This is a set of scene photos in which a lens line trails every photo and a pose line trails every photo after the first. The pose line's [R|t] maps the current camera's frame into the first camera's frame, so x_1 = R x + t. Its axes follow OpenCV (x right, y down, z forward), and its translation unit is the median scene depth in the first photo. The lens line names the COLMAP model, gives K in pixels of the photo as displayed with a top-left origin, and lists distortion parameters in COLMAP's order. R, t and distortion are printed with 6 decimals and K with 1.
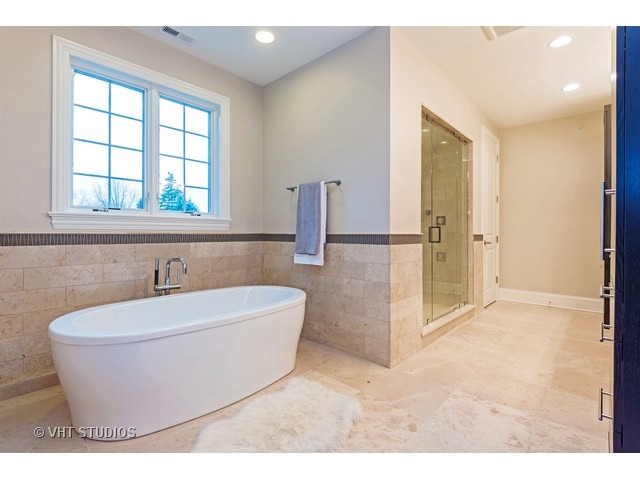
lens RADIAL K [[292.7, 0, 321.3], [0, 292.7, 236.7], [0, 0, 1]] dist [-0.000983, -0.000616]
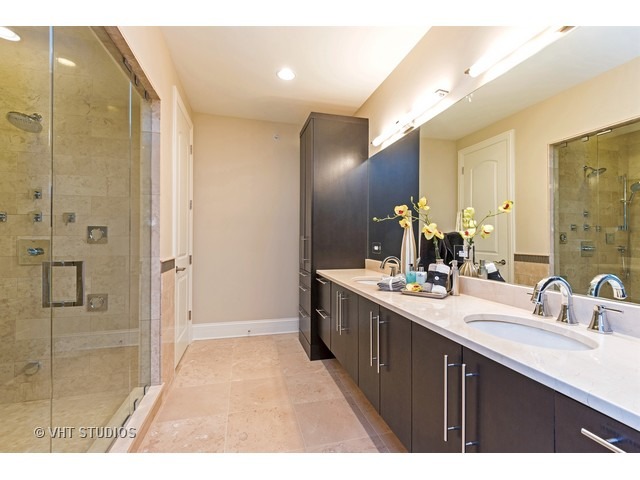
lens RADIAL K [[292.7, 0, 322.0], [0, 292.7, 239.2], [0, 0, 1]] dist [-0.000983, -0.000616]
pose [[0.531541, 0.005050, 0.847018, 0.187283], [0.002776, 0.999966, -0.007704, -0.043640], [-0.847028, 0.006447, 0.531509, 0.397142]]
